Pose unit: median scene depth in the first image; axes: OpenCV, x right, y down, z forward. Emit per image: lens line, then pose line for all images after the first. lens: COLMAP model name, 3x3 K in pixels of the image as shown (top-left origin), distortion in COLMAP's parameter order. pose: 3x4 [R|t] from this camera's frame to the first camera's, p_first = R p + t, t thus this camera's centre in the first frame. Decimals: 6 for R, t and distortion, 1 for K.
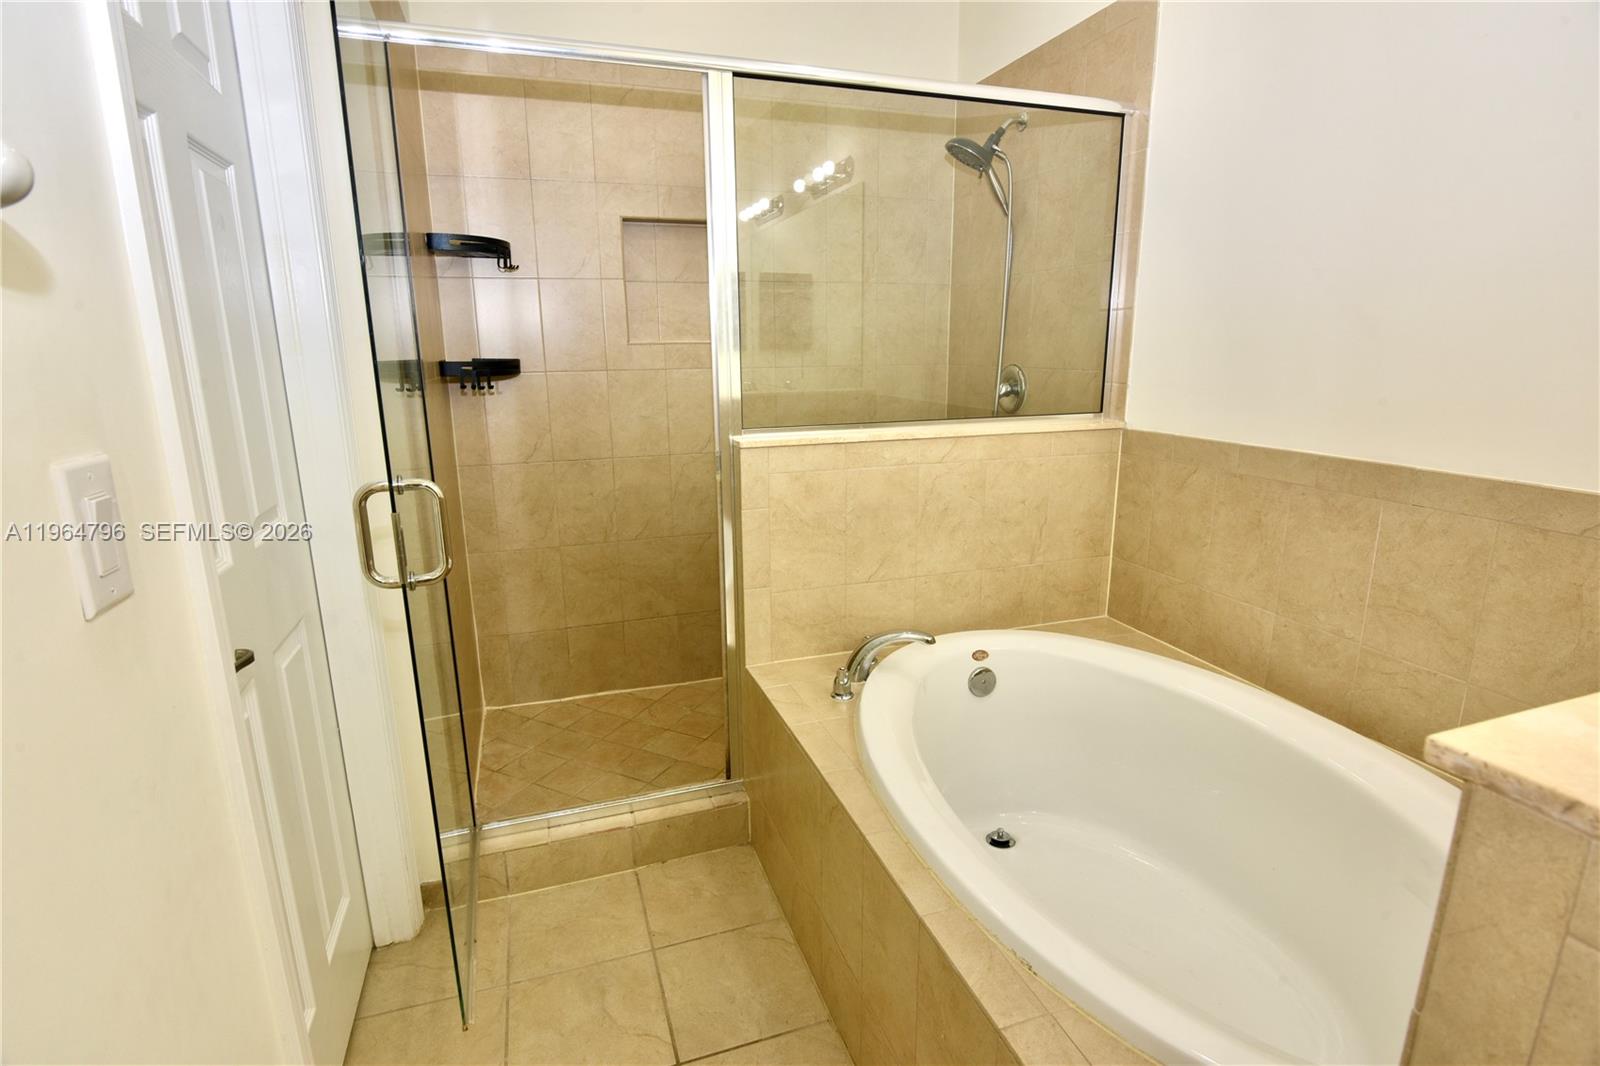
lens RADIAL K [[795.4, 0, 794.9], [0, 795.4, 530.2], [0, 0, 1]] dist [-0.020636, -0.001520]
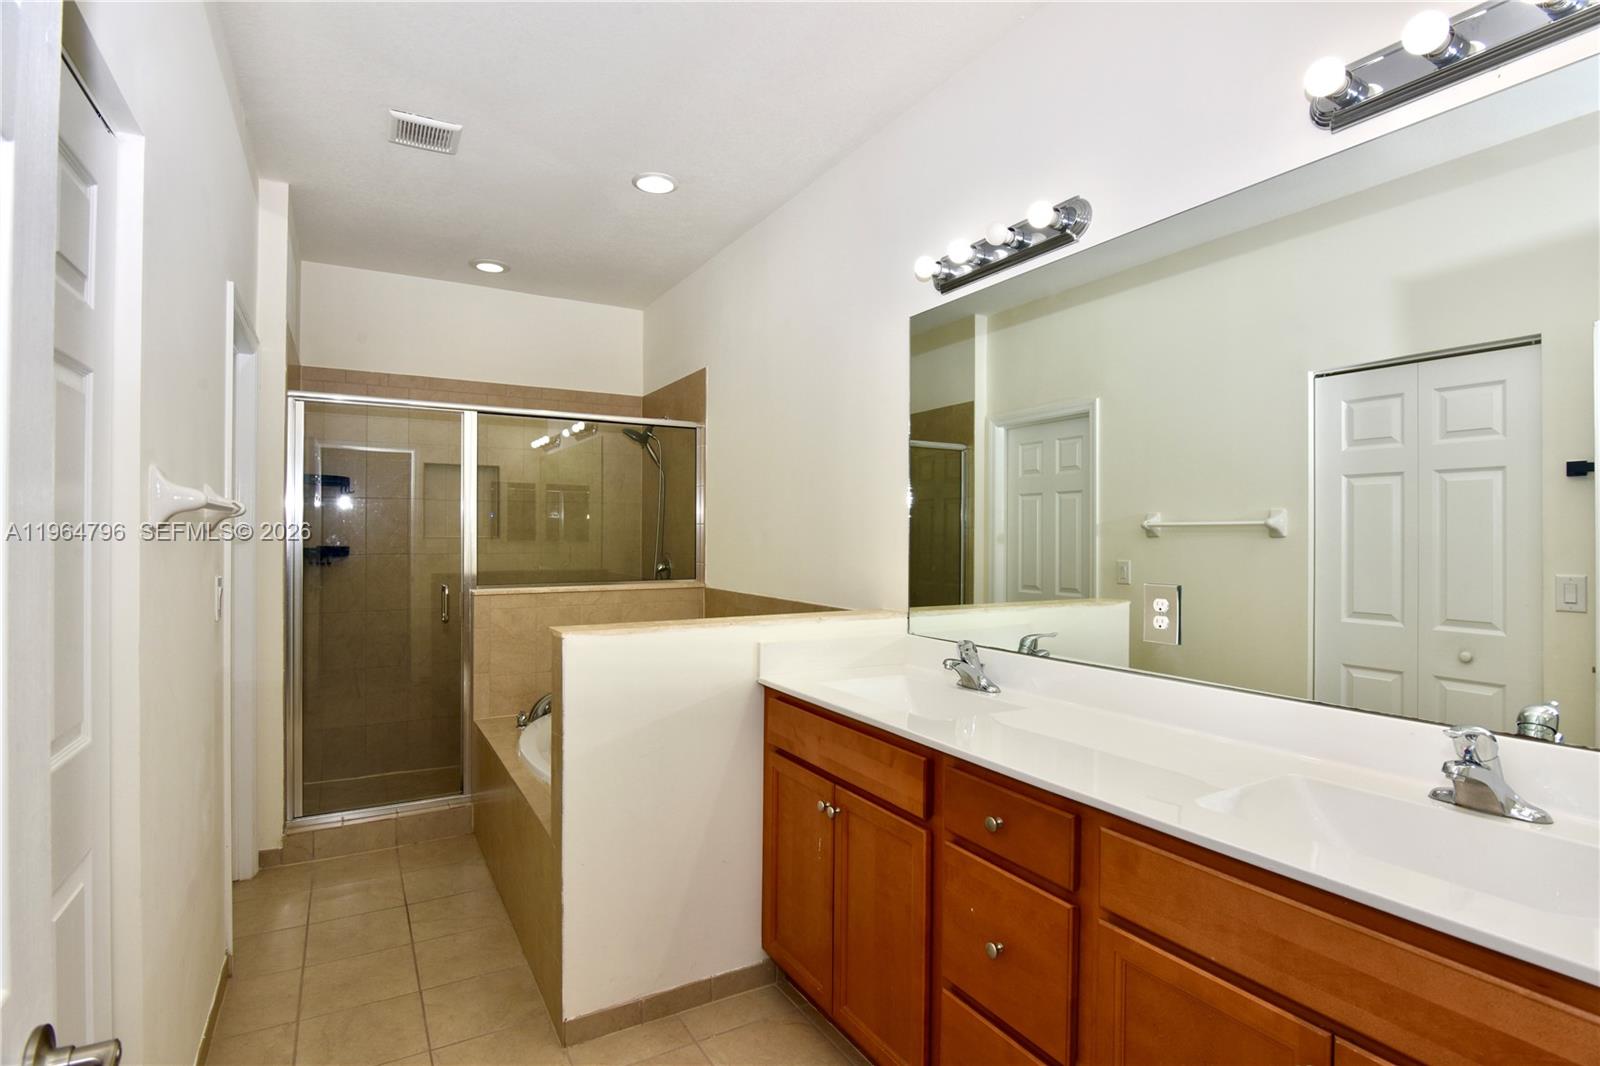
lens RADIAL K [[795.4, 0, 813.1], [0, 795.4, 536.9], [0, 0, 1]] dist [-0.020636, -0.001520]
pose [[0.978486, 0.013772, 0.205851, 0.305252], [0.032442, 0.975085, -0.219445, 0.184528], [-0.203745, 0.221402, 0.953661, -0.905580]]
